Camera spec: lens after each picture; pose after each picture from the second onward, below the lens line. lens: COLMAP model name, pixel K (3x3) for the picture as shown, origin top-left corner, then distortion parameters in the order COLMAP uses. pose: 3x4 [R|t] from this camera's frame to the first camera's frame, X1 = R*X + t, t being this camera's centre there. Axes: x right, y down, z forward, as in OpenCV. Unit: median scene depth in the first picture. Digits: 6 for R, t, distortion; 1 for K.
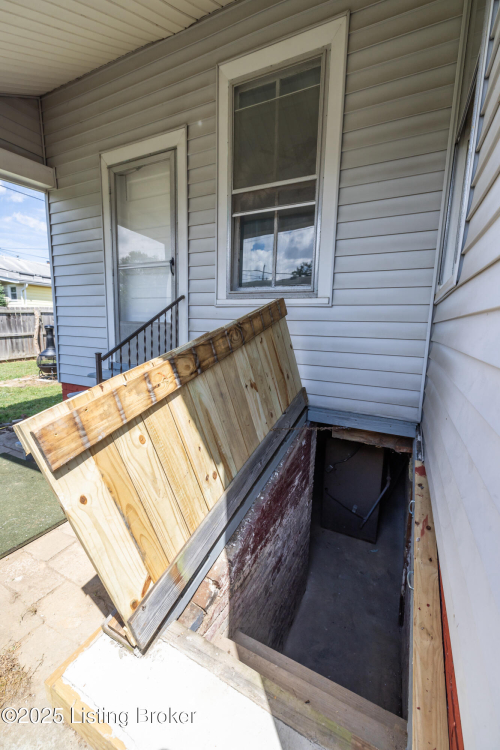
lens RADIAL K [[313.9, 0, 247.6], [0, 313.9, 372.7], [0, 0, 1]] dist [0.001655, 0.000041]
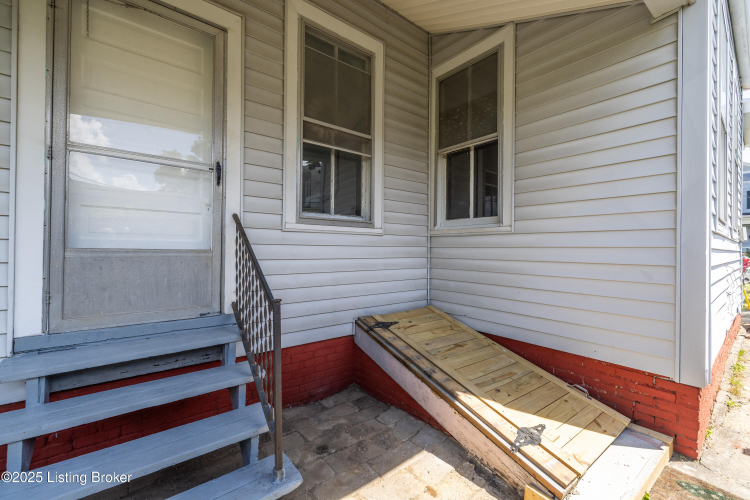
lens RADIAL K [[313.9, 0, 375.1], [0, 313.9, 251.1], [0, 0, 1]] dist [0.001655, 0.000041]
pose [[0.420247, -0.023300, 0.907110, -0.879043], [0.146131, 0.988360, -0.042313, -0.089164], [-0.895566, 0.150339, 0.418760, 0.459245]]
